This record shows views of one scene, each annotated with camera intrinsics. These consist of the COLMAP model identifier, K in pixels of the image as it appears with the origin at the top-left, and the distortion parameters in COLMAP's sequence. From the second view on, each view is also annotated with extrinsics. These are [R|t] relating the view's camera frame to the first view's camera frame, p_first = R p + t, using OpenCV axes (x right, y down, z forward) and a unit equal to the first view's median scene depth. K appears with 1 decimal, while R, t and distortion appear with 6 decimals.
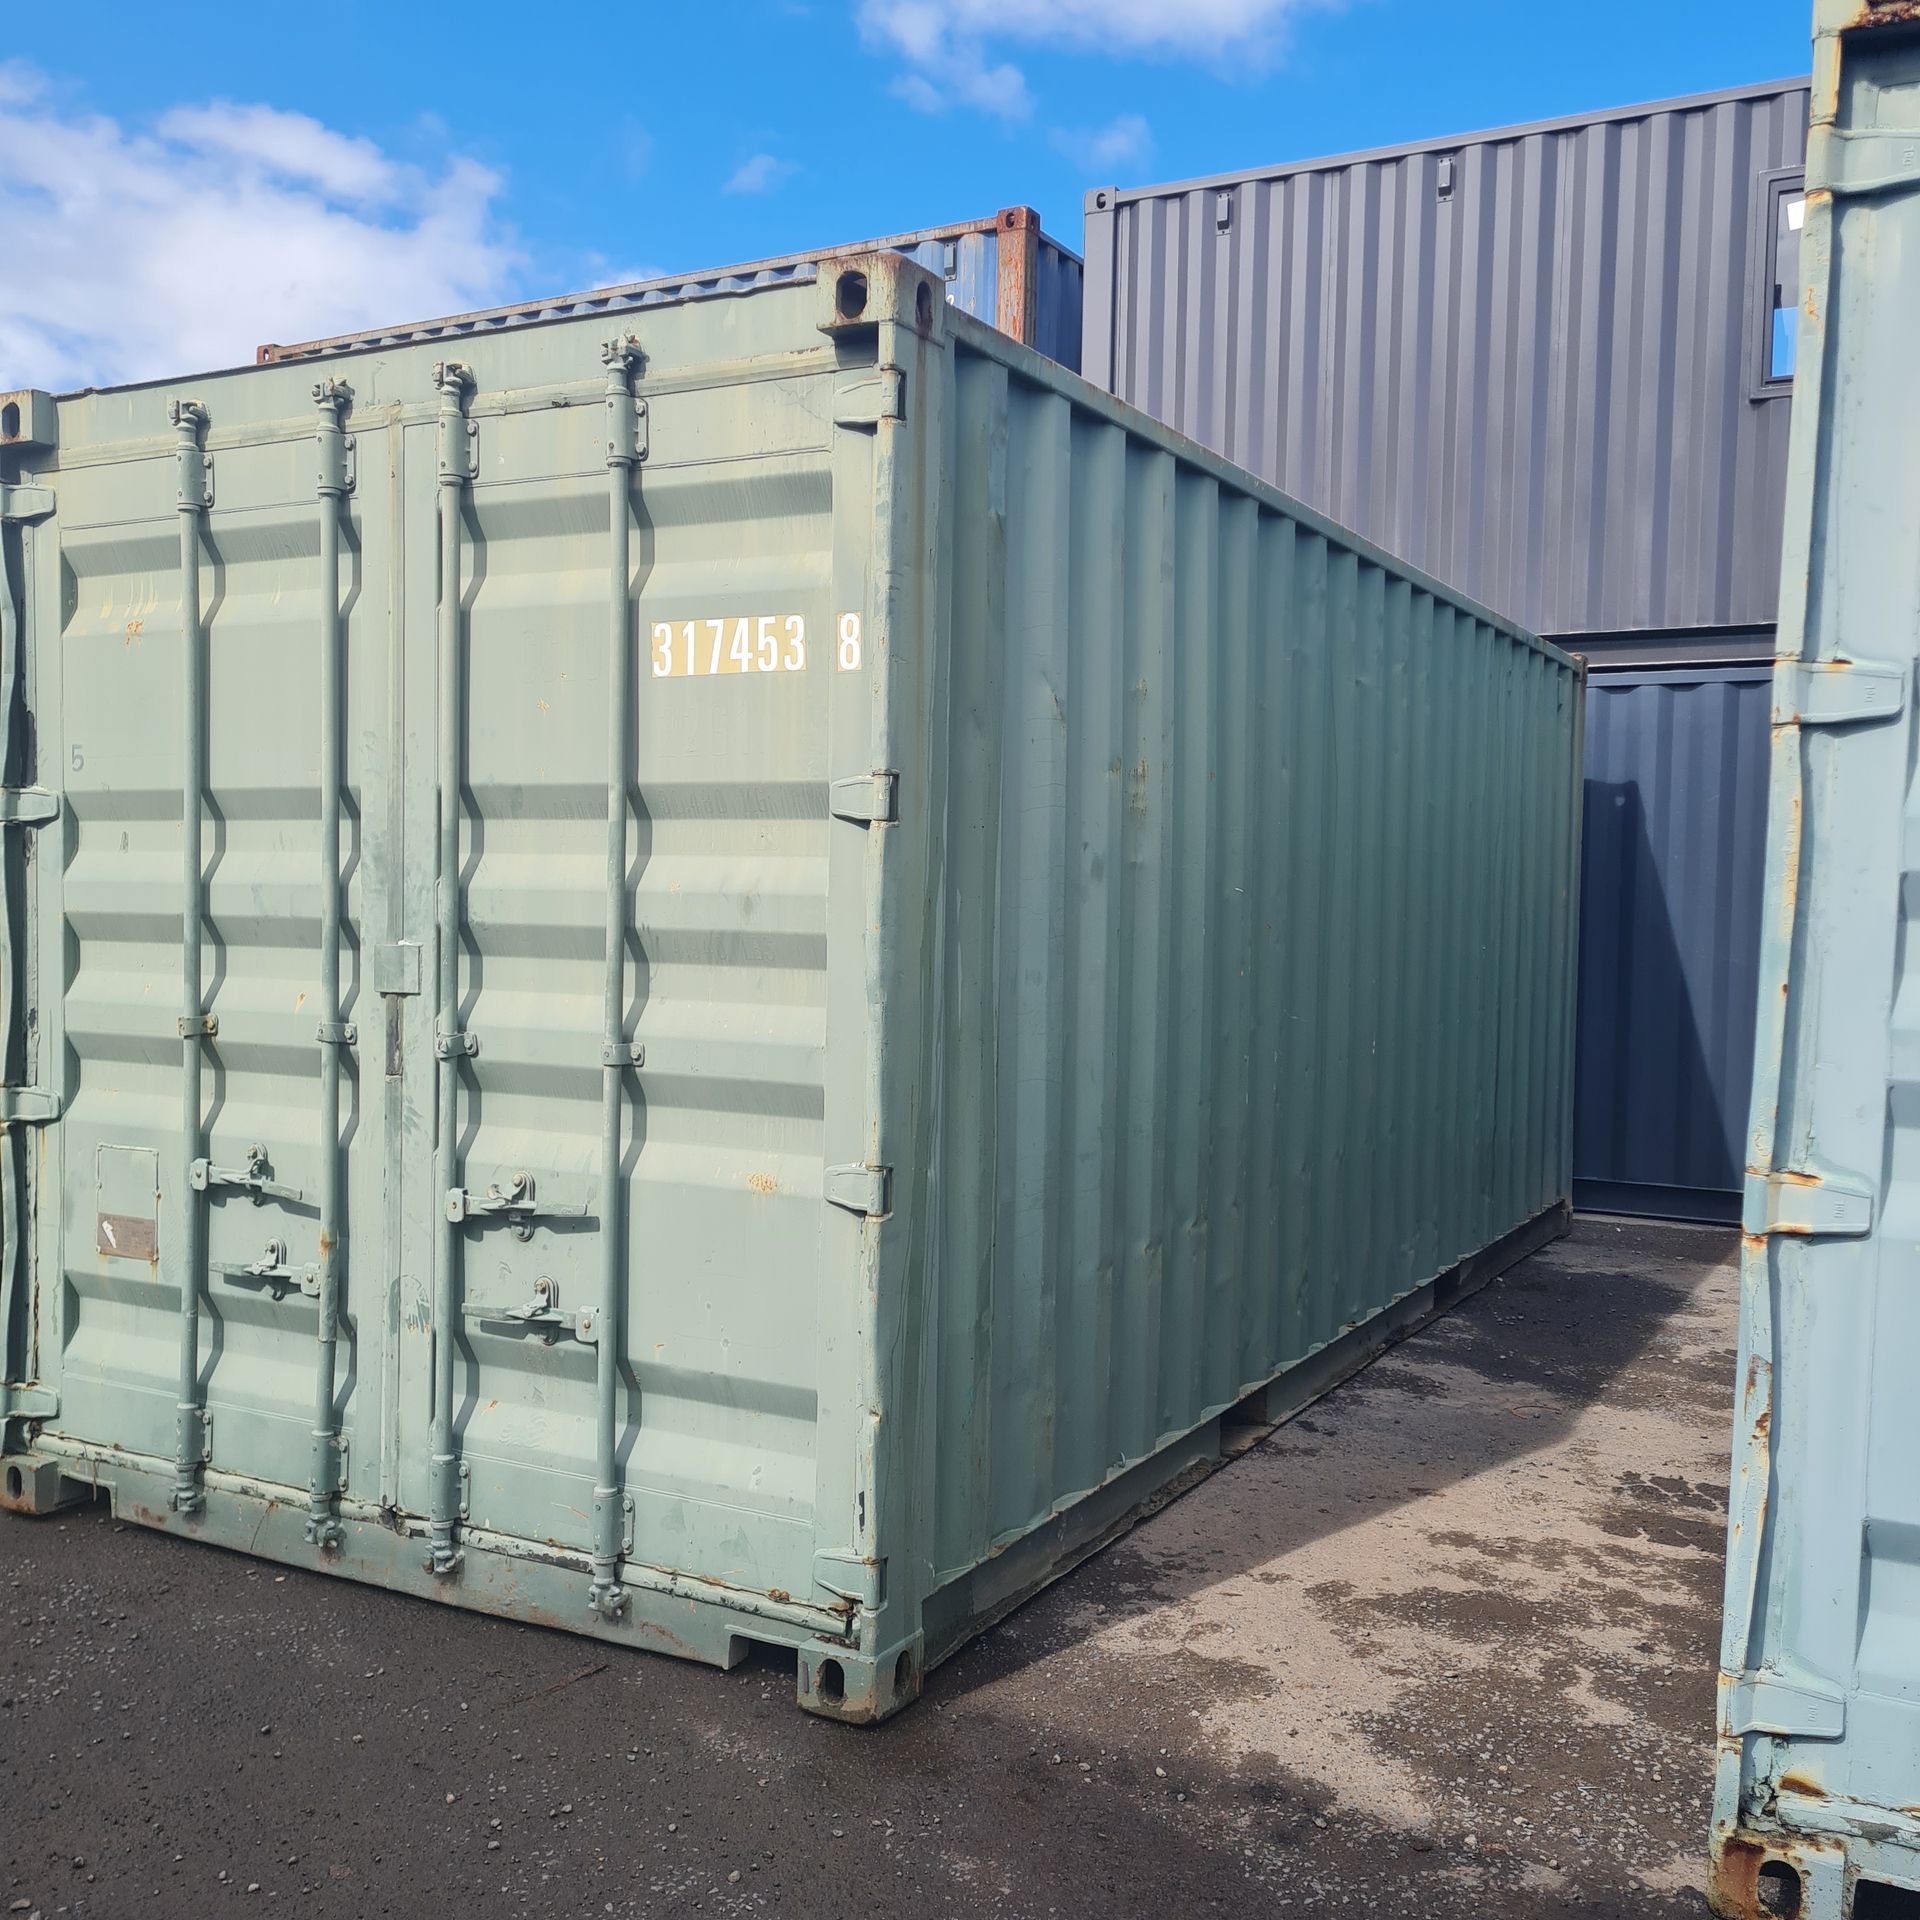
lens RADIAL K [[1869.0, 0, 963.8], [0, 1869.0, 983.0], [0, 0, 1]] dist [0.058045, -0.034686]
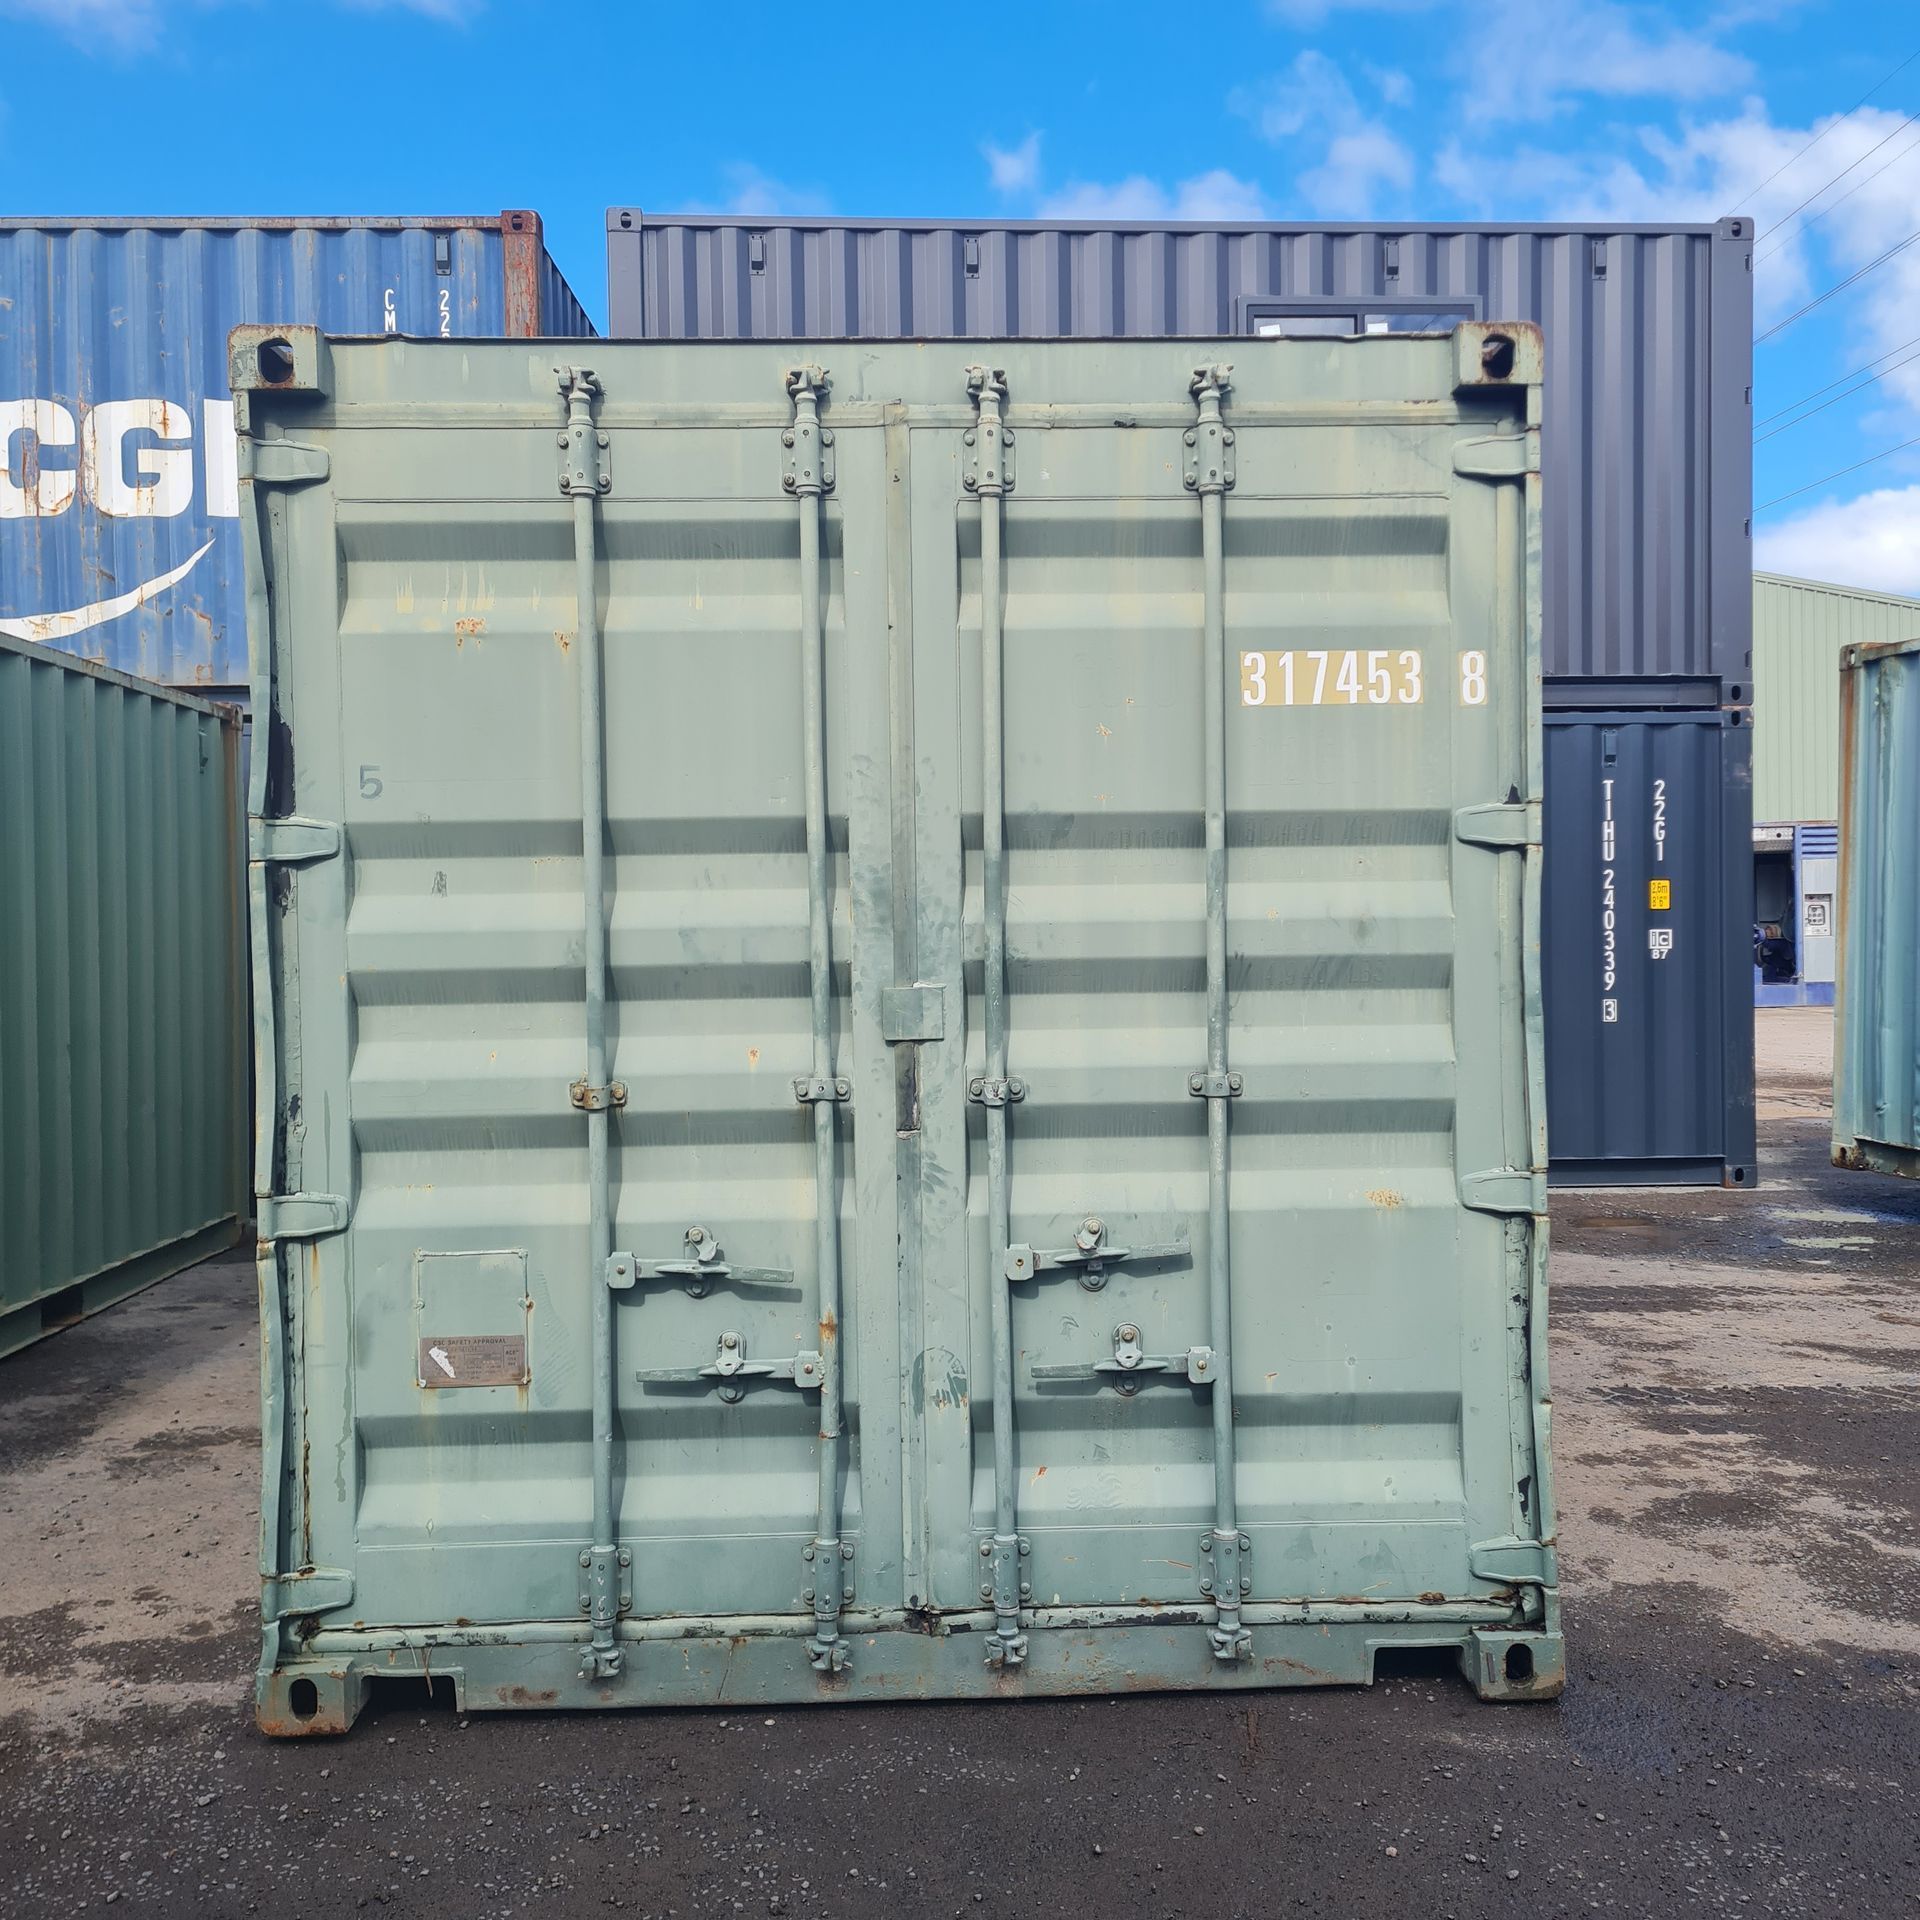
lens RADIAL K [[1870.3, 0, 960.0], [0, 1870.3, 960.0], [0, 0, 1]] dist [0.078016, -0.078324]
pose [[0.865651, -0.039323, 0.499101, -0.748463], [0.053053, 0.998502, -0.013346, -0.020699], [-0.497829, 0.038032, 0.866441, 0.198143]]
